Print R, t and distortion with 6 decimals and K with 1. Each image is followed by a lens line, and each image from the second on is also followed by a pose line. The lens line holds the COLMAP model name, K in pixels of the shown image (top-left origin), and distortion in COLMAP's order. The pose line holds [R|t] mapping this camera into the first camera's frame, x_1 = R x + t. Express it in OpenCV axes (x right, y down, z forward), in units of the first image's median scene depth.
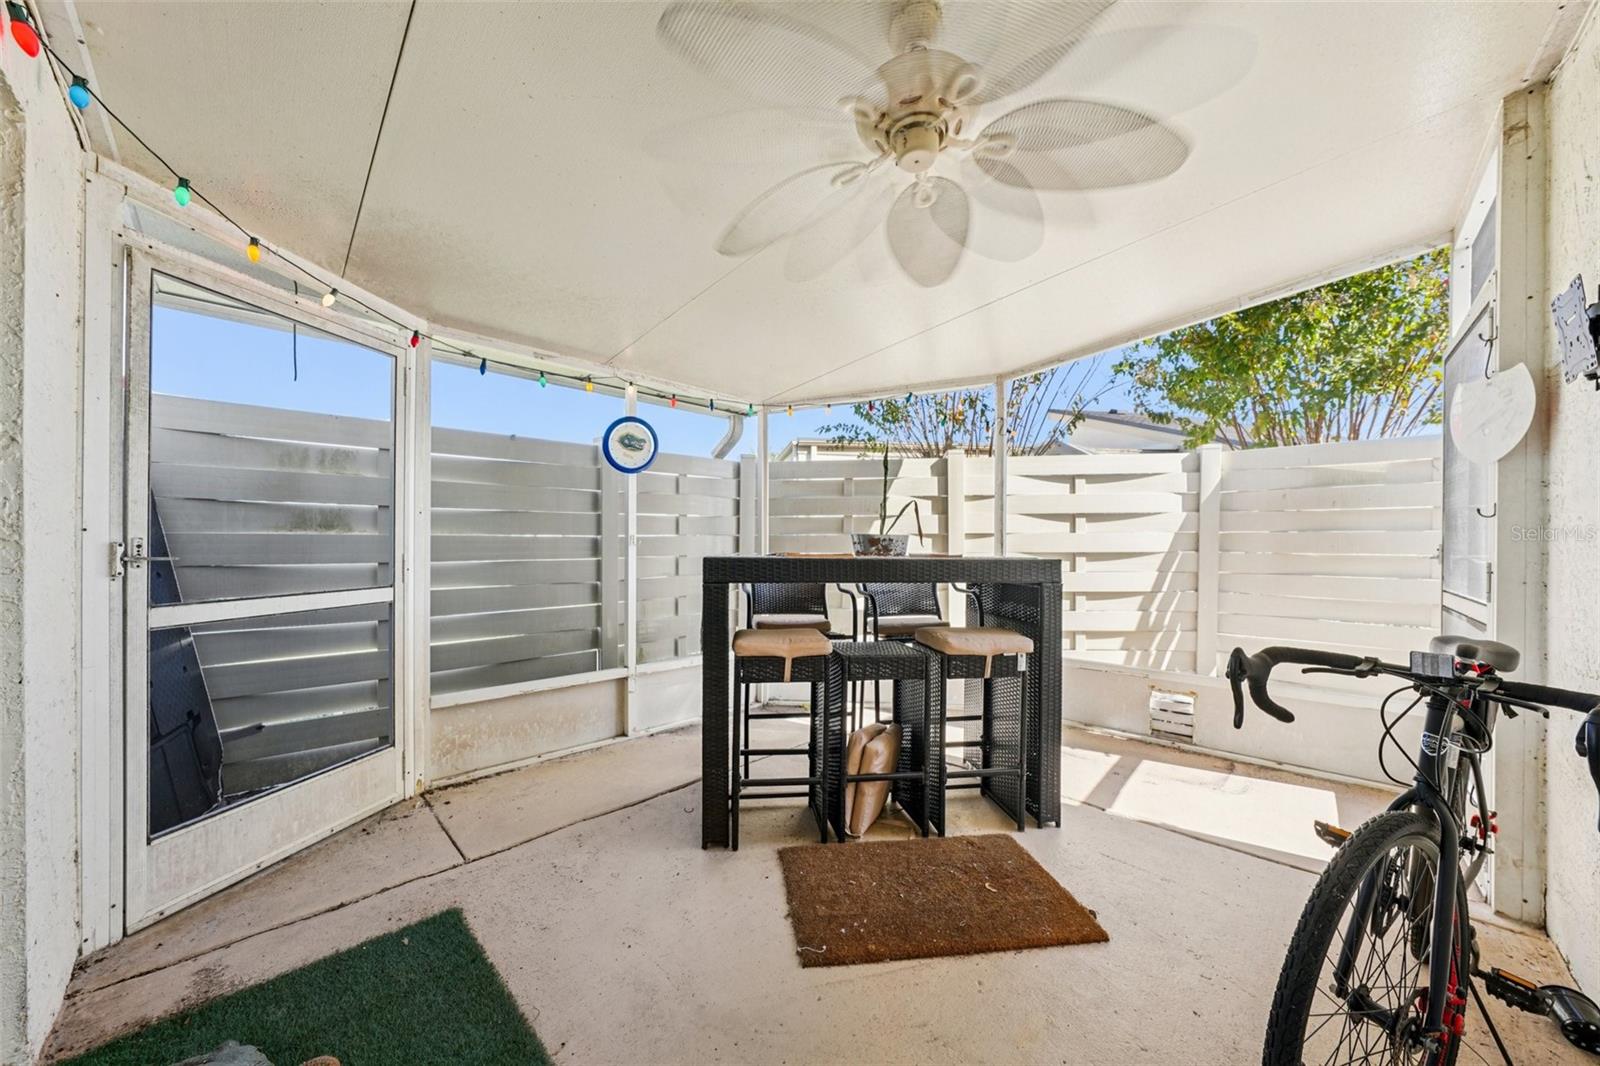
lens RADIAL K [[583.3, 0, 797.2], [0, 583.3, 549.8], [0, 0, 1]] dist [-0.018264, -0.000025]
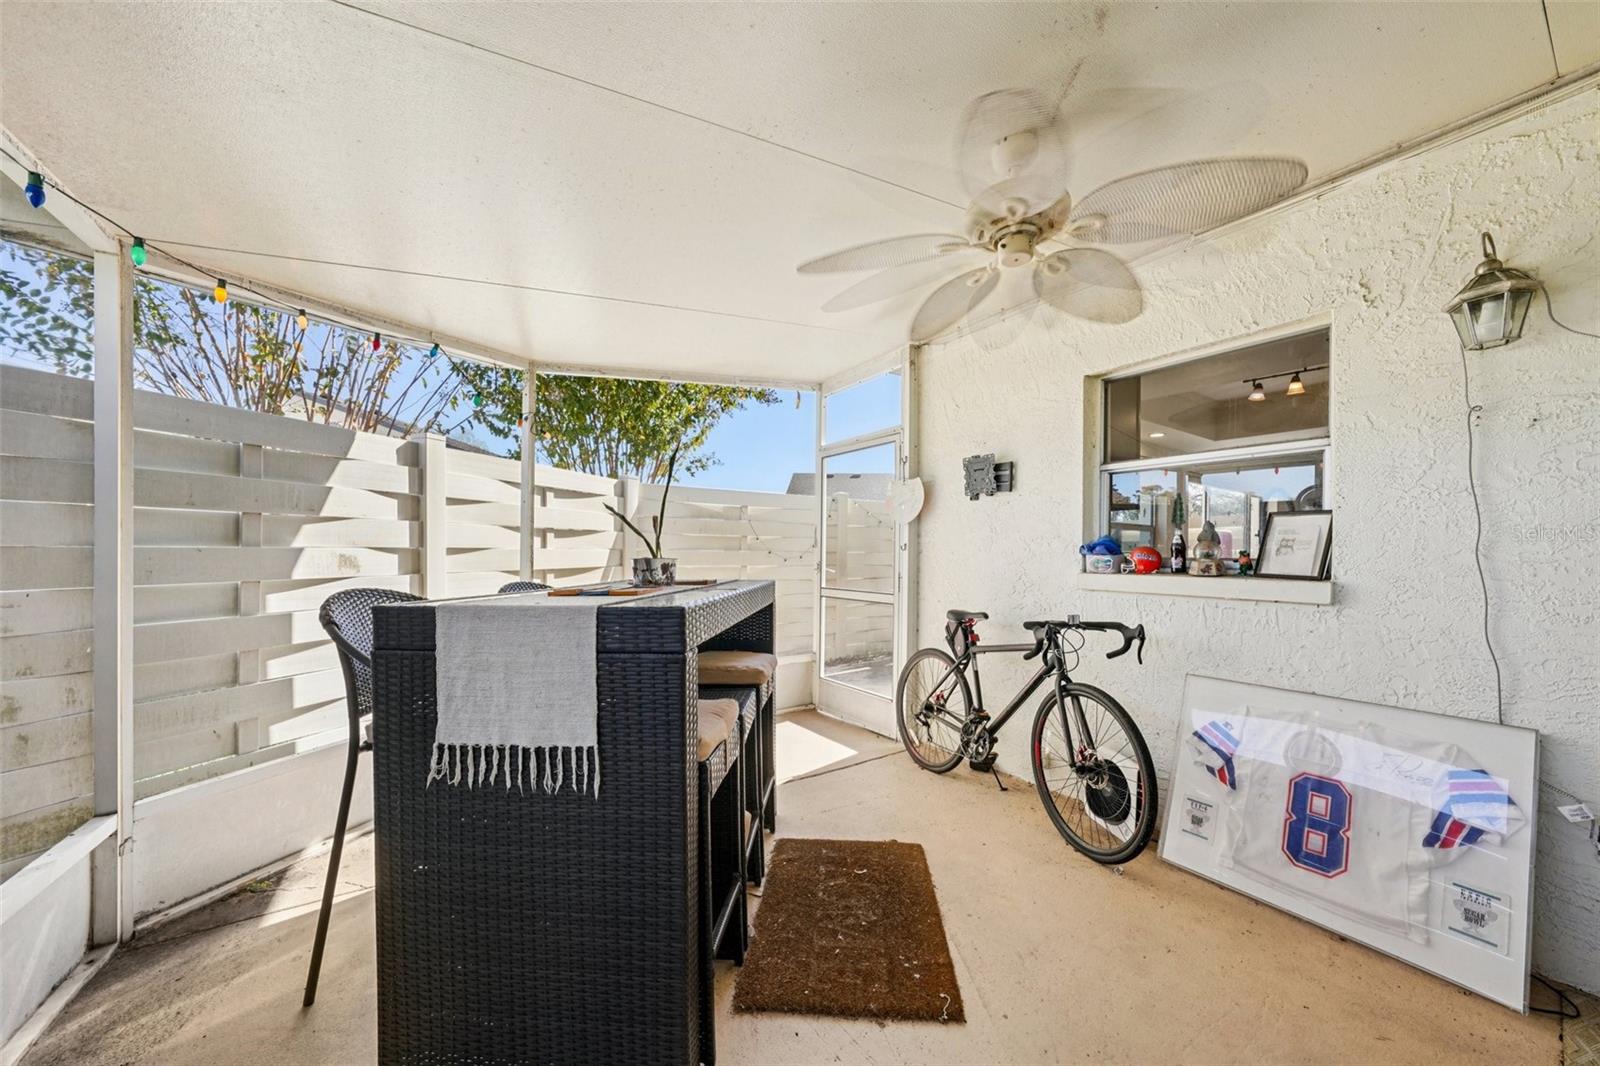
lens RADIAL K [[583.3, 0, 797.2], [0, 583.3, 549.8], [0, 0, 1]] dist [-0.018264, -0.000025]
pose [[0.188341, 0.003701, 0.982097, -0.388814], [0.002199, 0.999989, -0.004190, -0.022149], [-0.982101, 0.002948, 0.188331, 0.433807]]
